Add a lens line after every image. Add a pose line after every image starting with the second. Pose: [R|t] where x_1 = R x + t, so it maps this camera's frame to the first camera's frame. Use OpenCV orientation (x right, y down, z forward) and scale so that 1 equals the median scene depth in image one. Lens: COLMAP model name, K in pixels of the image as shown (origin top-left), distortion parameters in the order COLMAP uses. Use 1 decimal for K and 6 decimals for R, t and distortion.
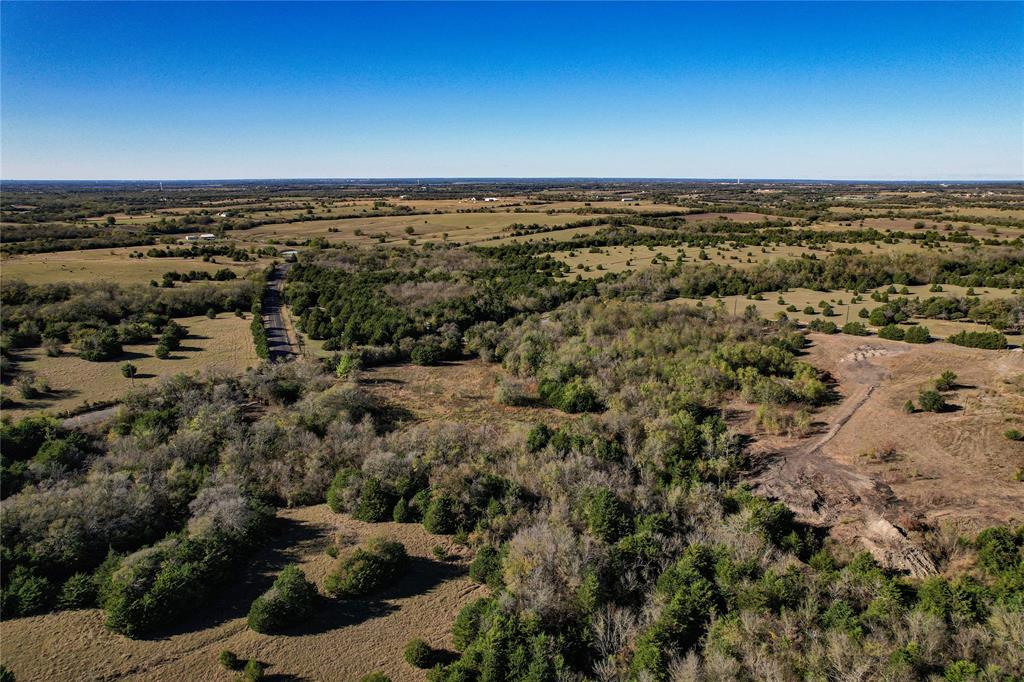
lens RADIAL K [[642.1, 0, 512.5], [0, 642.1, 358.4], [0, 0, 1]] dist [-0.072362, 0.060392]
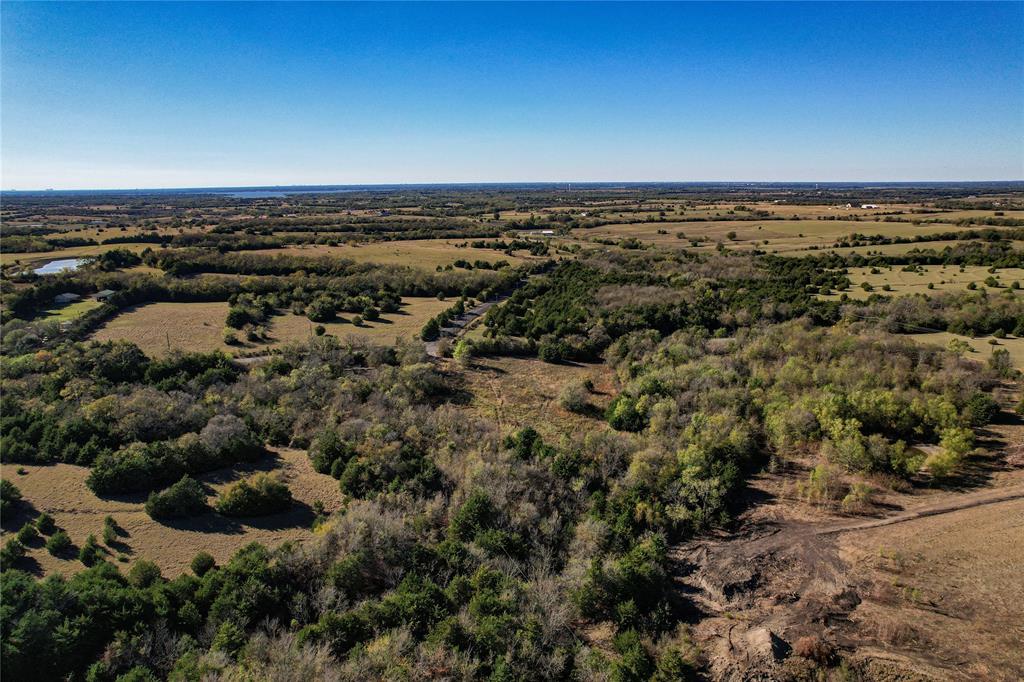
lens RADIAL K [[642.1, 0, 512.5], [0, 642.1, 358.4], [0, 0, 1]] dist [-0.072362, 0.060392]
pose [[0.833114, 0.139124, -0.535318, 0.119012], [-0.141617, 0.989241, 0.036696, -0.007915], [0.534664, 0.045238, 0.843853, 0.032422]]
